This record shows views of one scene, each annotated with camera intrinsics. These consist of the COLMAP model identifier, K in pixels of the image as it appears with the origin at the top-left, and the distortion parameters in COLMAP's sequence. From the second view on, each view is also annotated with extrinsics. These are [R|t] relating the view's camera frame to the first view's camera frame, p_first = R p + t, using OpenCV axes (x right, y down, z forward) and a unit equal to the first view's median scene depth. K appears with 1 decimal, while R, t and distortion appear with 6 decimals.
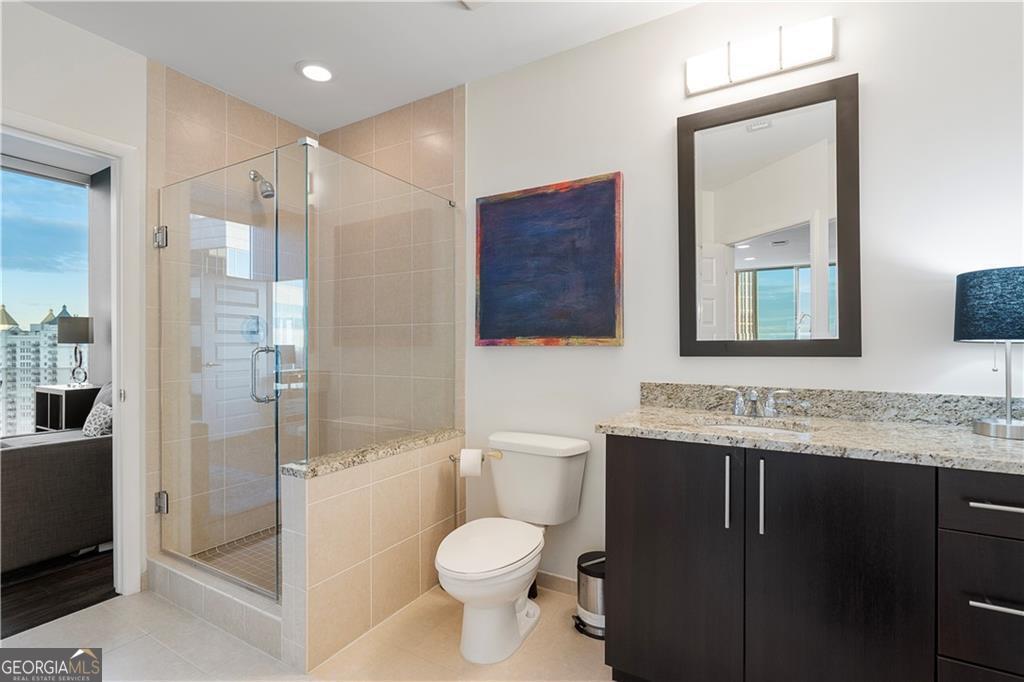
lens RADIAL K [[472.8, 0, 503.2], [0, 472.8, 347.1], [0, 0, 1]] dist [-0.009033, 0.000579]
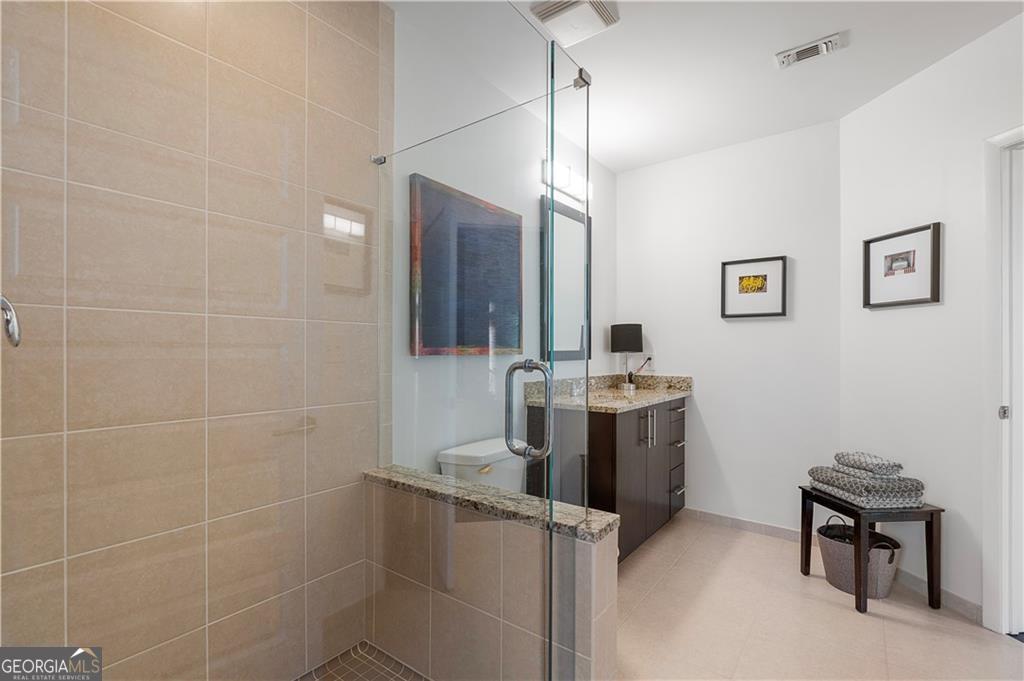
lens RADIAL K [[460.6, 0, 508.2], [0, 460.6, 348.4], [0, 0, 1]] dist [-0.001247, 0.000022]
pose [[0.102111, 0.007227, 0.994747, -0.855005], [-0.000625, 0.999974, -0.007201, -0.009297], [-0.994773, 0.000113, 0.102113, 0.796149]]
